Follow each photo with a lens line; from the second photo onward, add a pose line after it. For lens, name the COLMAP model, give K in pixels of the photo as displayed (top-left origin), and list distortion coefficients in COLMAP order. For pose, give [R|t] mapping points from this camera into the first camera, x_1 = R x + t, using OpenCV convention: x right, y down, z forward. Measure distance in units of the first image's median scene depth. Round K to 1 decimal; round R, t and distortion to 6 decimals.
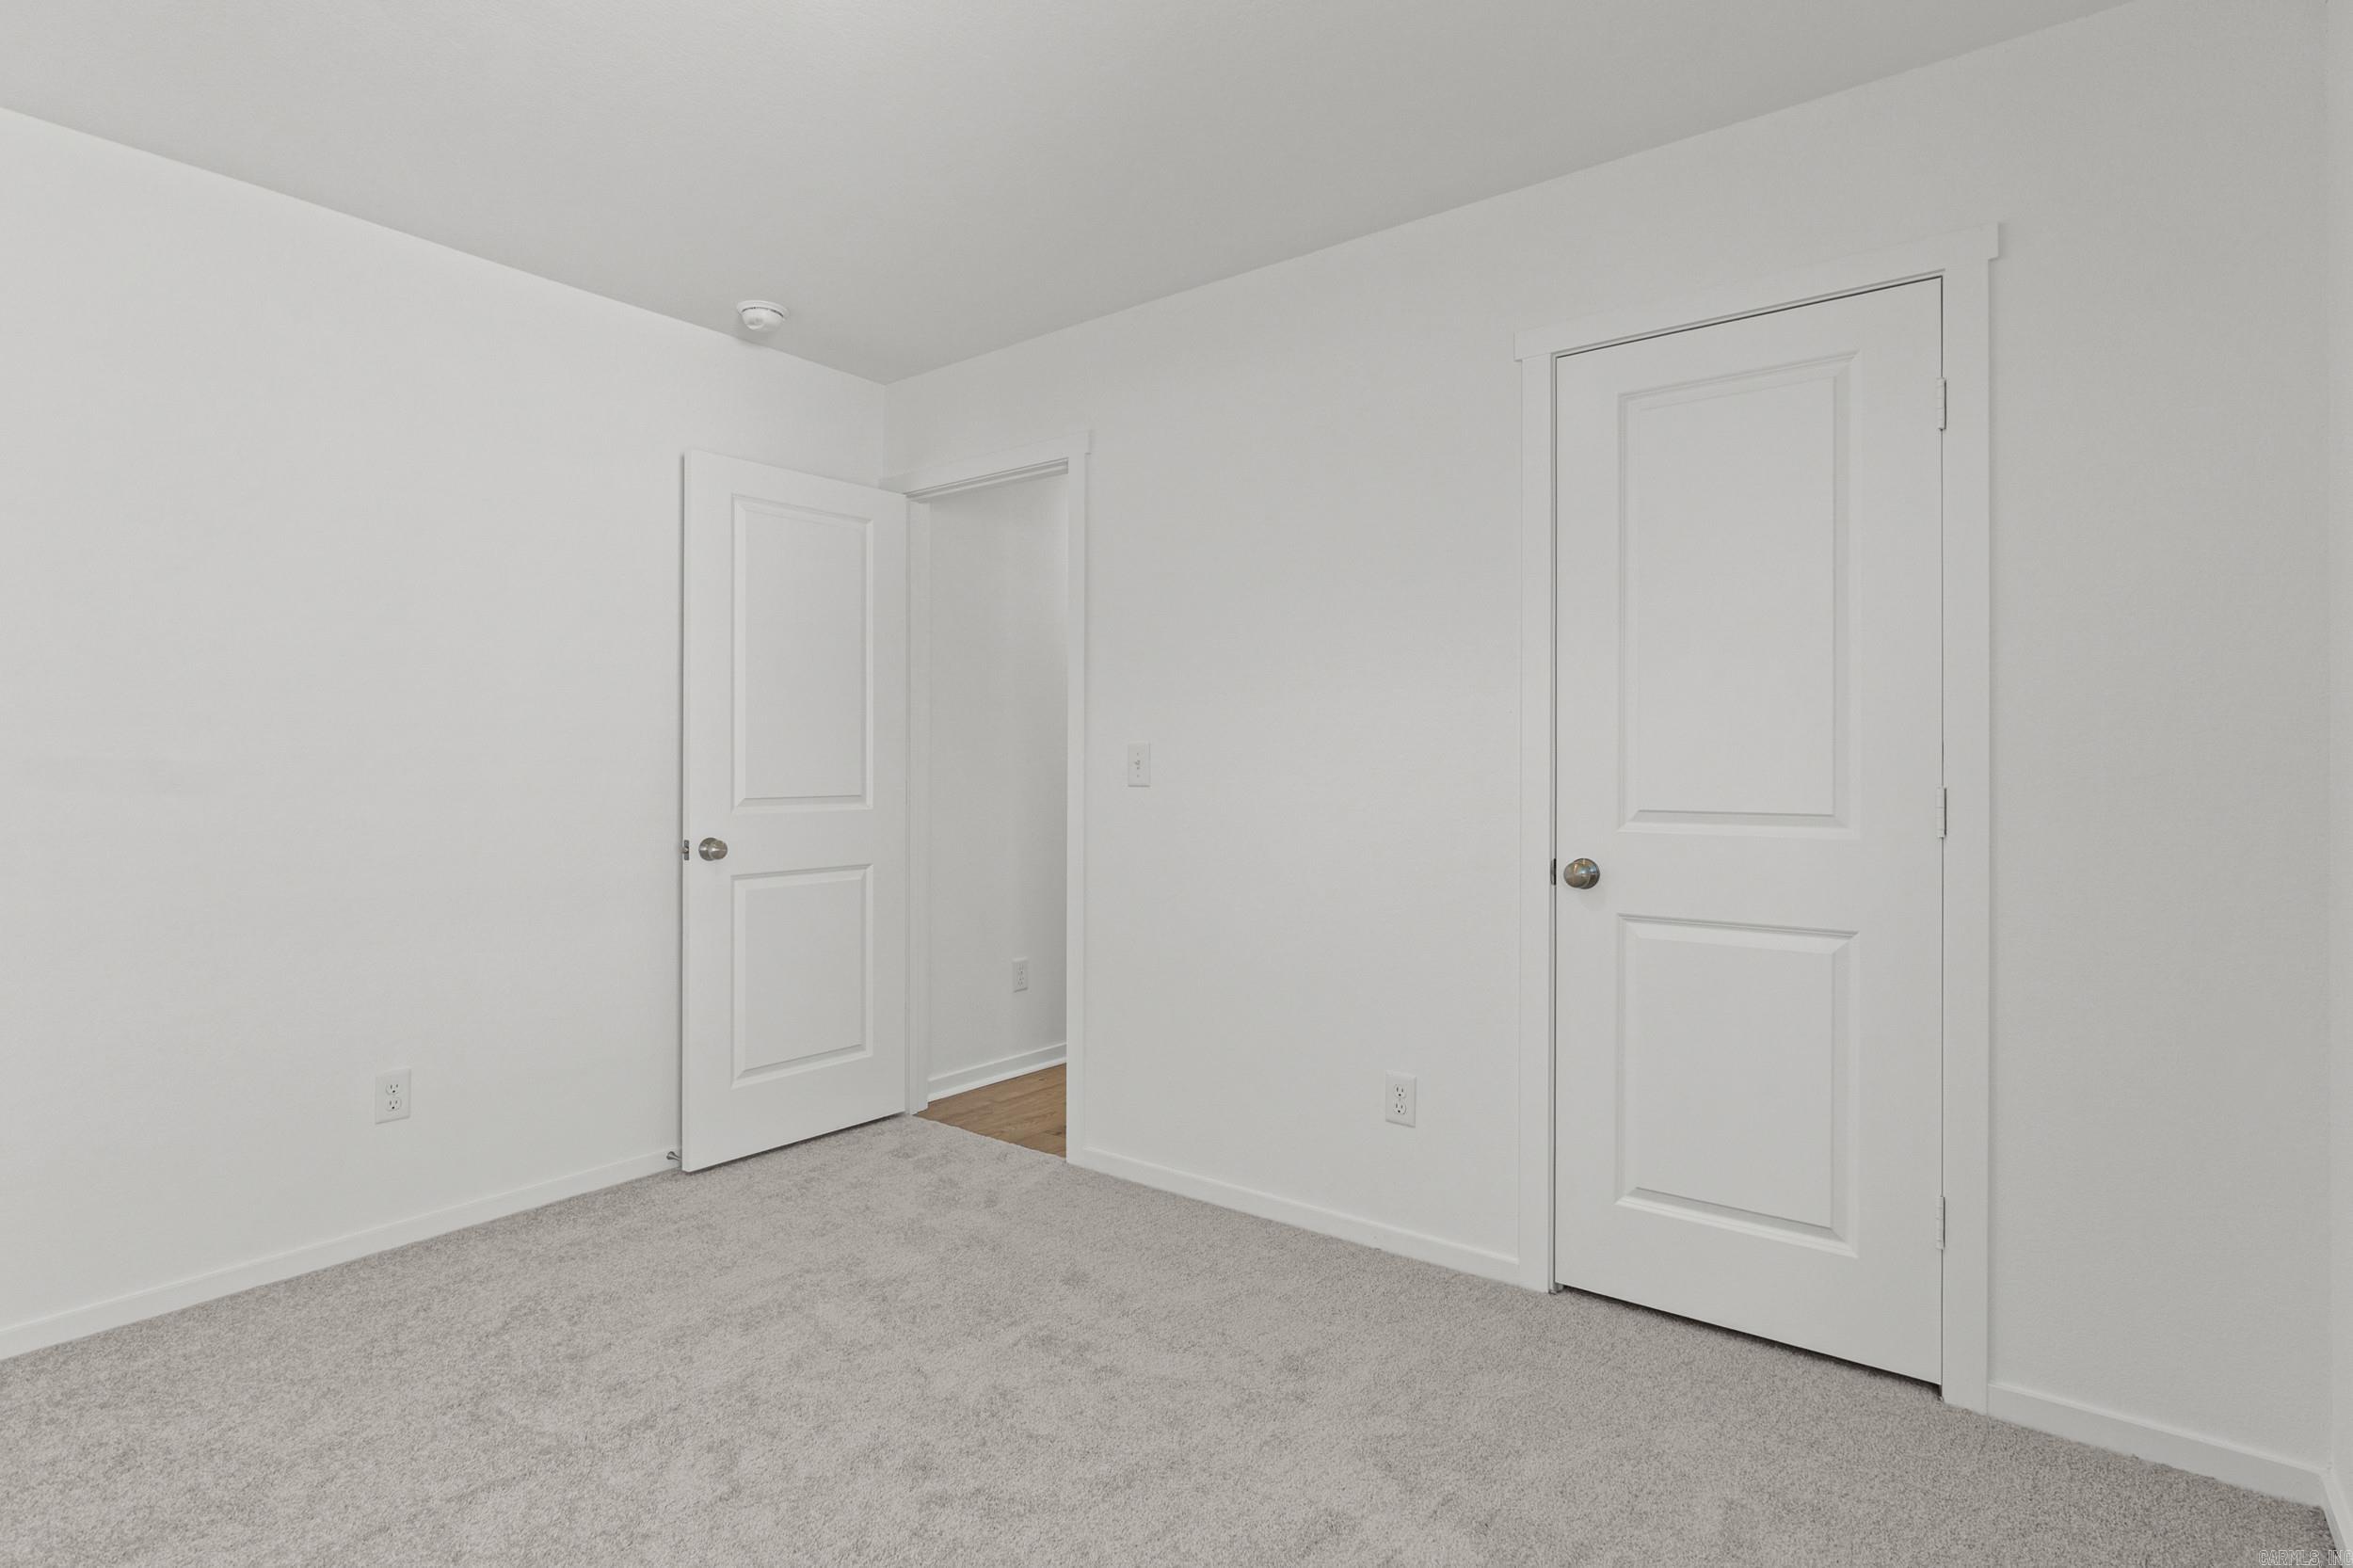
lens RADIAL K [[1183.5, 0, 1171.8], [0, 1183.5, 787.3], [0, 0, 1]] dist [-0.012912, 0.005163]
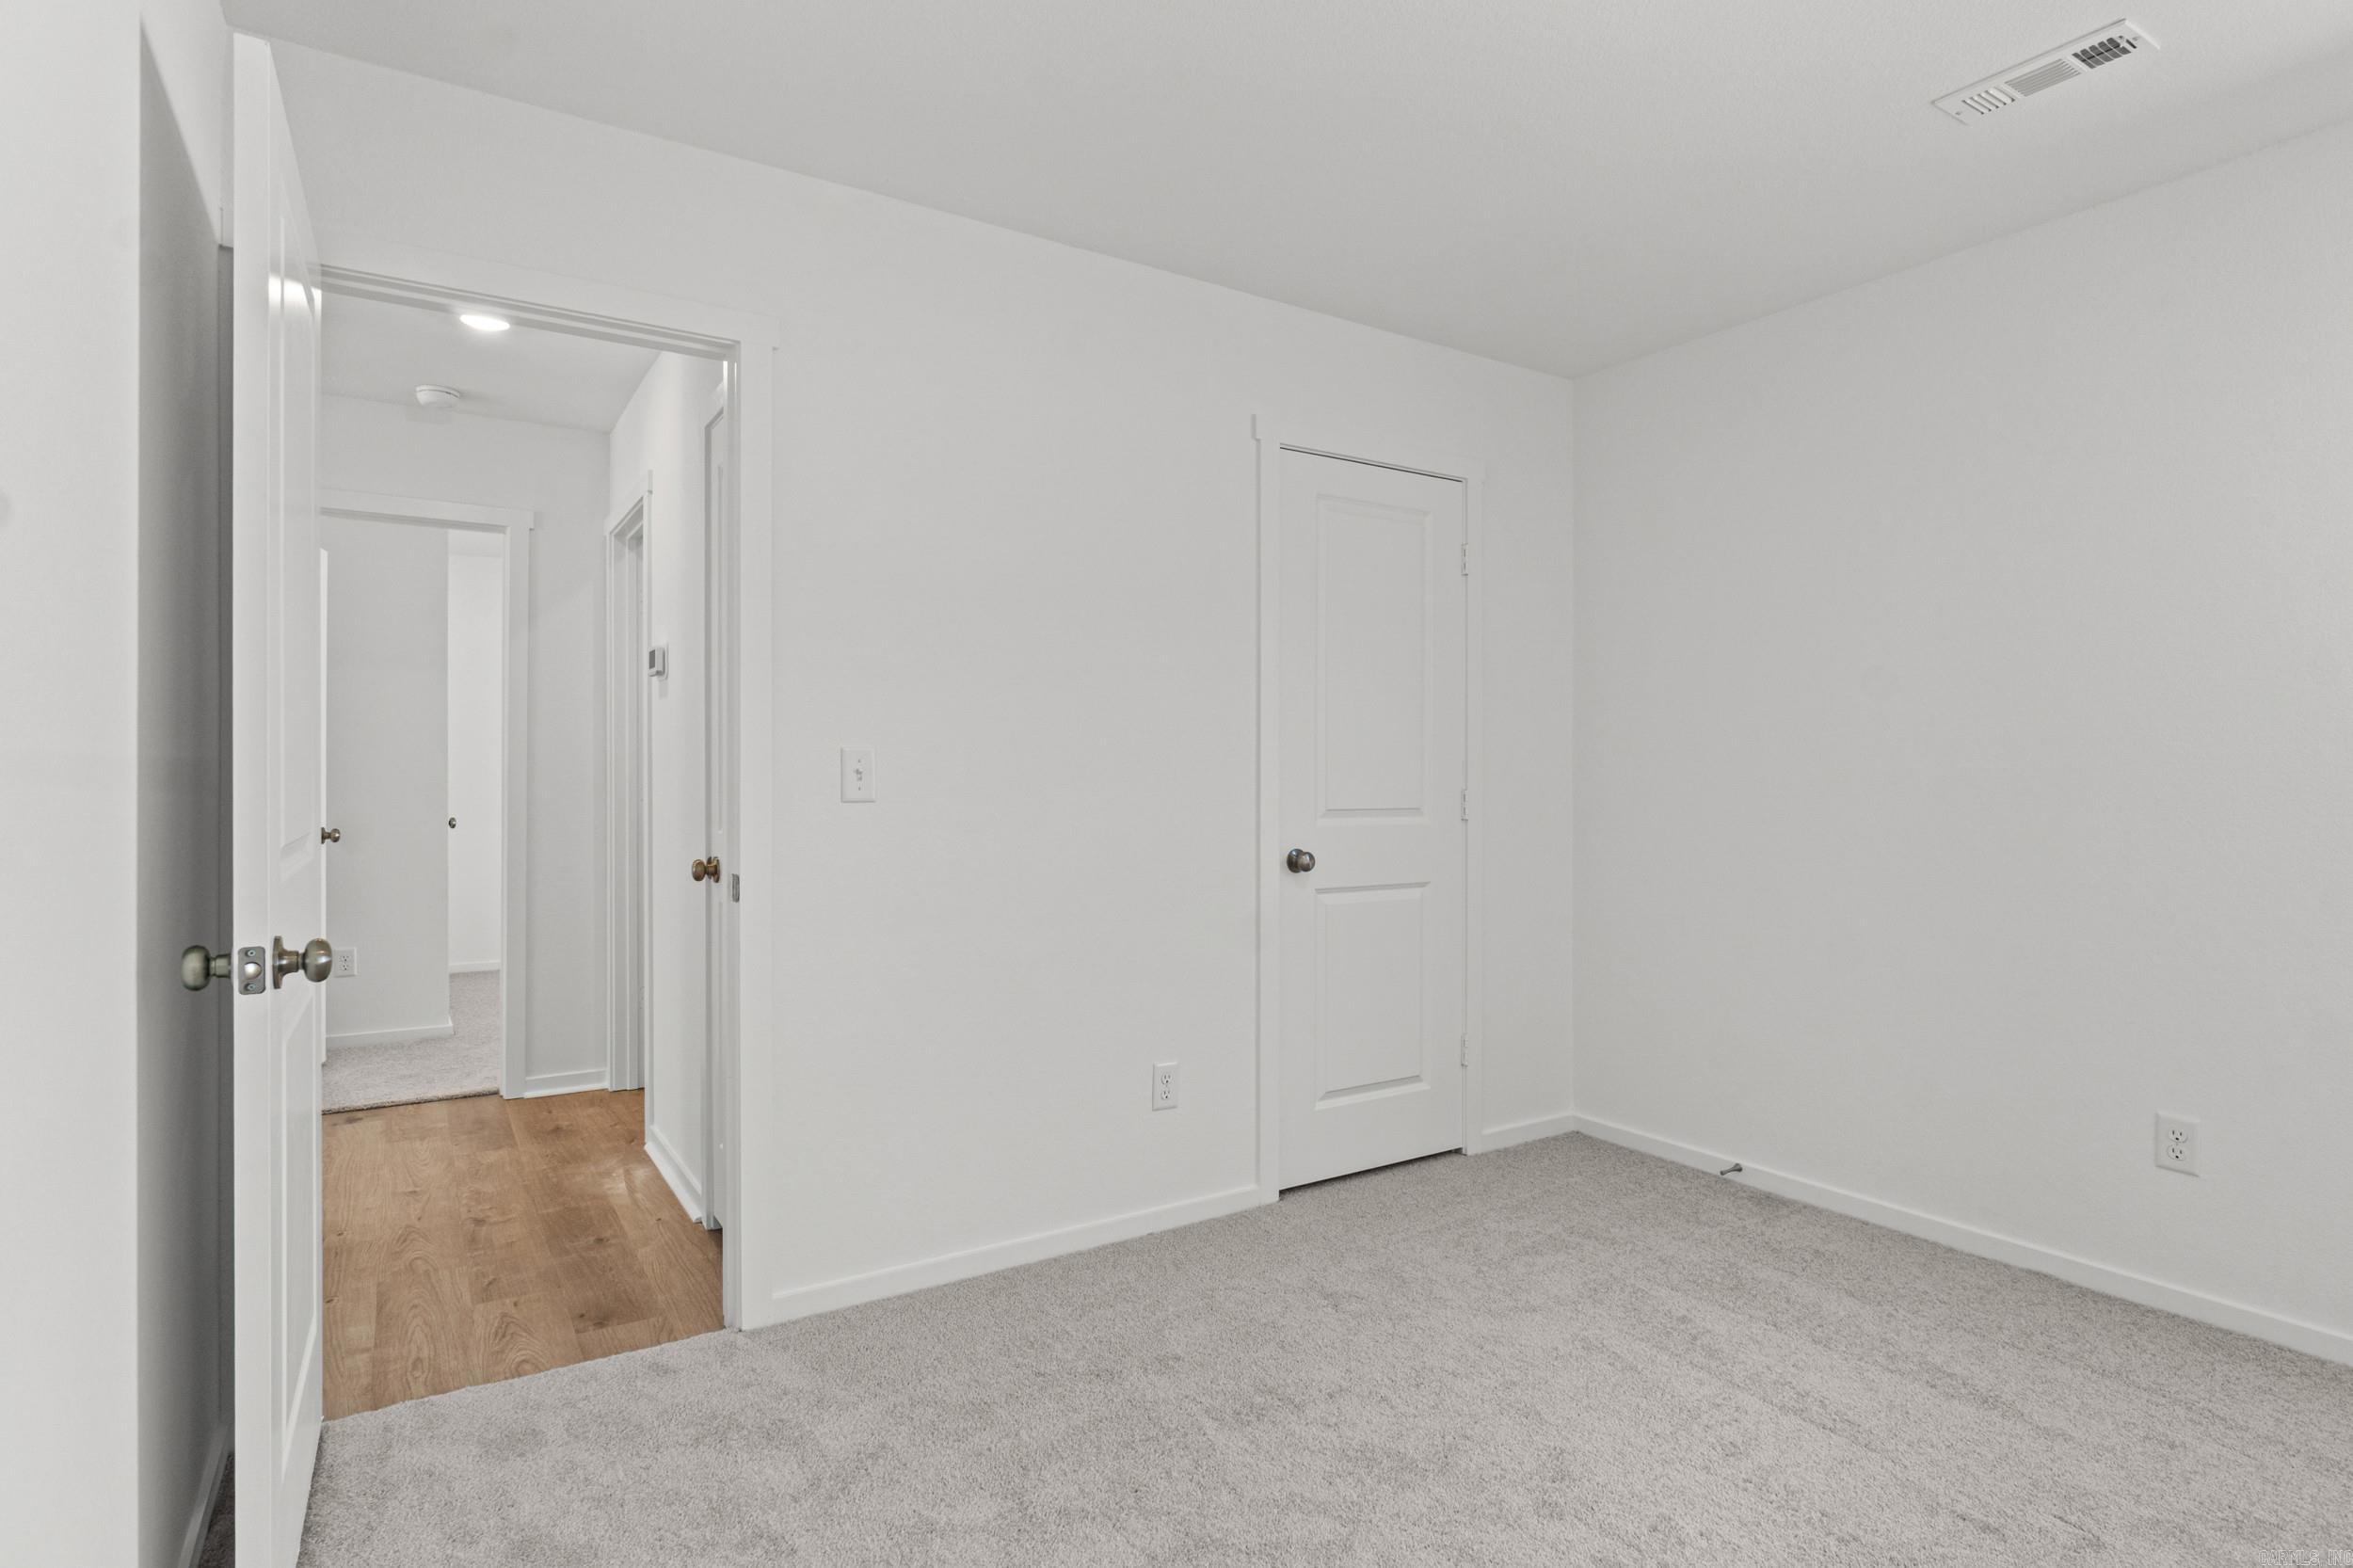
lens RADIAL K [[1183.5, 0, 1190.5], [0, 1183.5, 761.4], [0, 0, 1]] dist [-0.012912, 0.005163]
pose [[0.340180, 0.005175, 0.940346, -0.877809], [0.010449, 0.999902, -0.009283, -0.023030], [-0.940302, 0.012984, 0.340093, 0.654324]]
